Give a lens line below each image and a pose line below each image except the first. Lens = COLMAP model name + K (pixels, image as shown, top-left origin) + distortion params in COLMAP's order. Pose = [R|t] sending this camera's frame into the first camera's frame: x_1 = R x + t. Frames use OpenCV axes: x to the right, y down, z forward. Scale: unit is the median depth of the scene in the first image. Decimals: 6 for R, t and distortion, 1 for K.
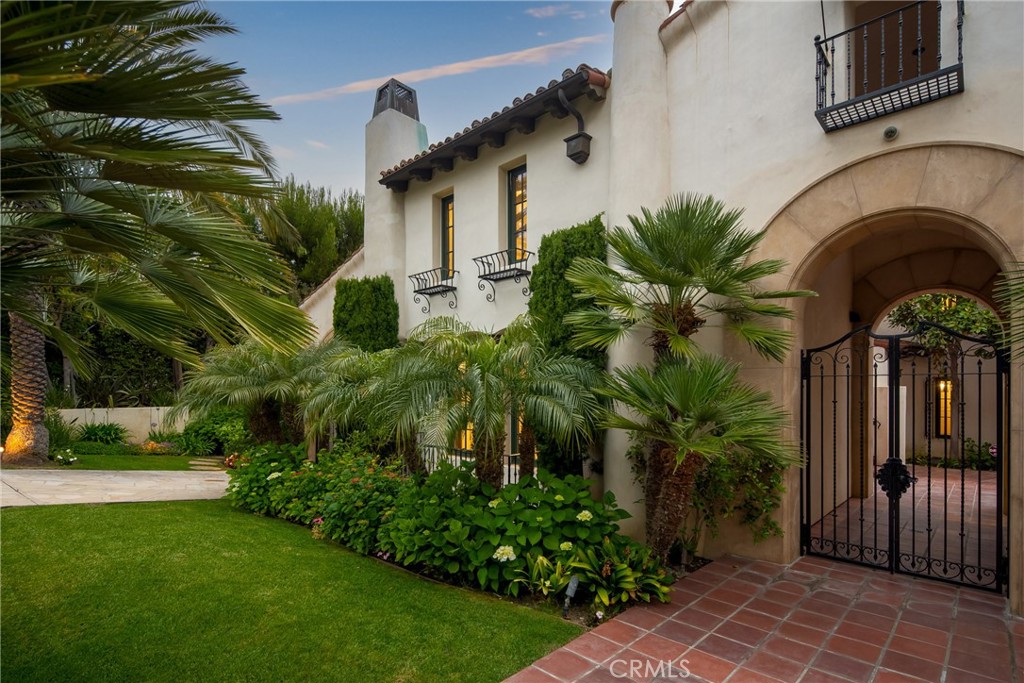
lens RADIAL K [[499.1, 0, 527.0], [0, 499.1, 389.4], [0, 0, 1]] dist [0.000786, 0.000957]
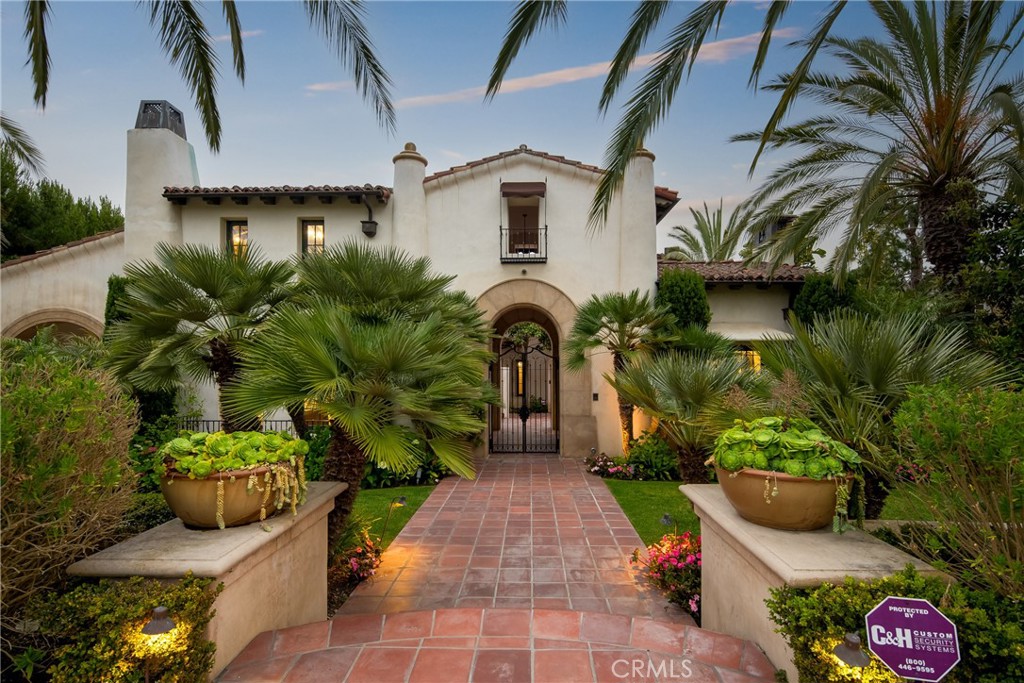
lens RADIAL K [[499.1, 0, 512.8], [0, 499.1, 342.9], [0, 0, 1]] dist [0.000786, 0.000957]
pose [[0.752956, 0.020726, 0.657745, -0.693374], [0.000003, 0.999504, -0.031499, -0.066327], [-0.658071, 0.023720, 0.752582, -0.601108]]
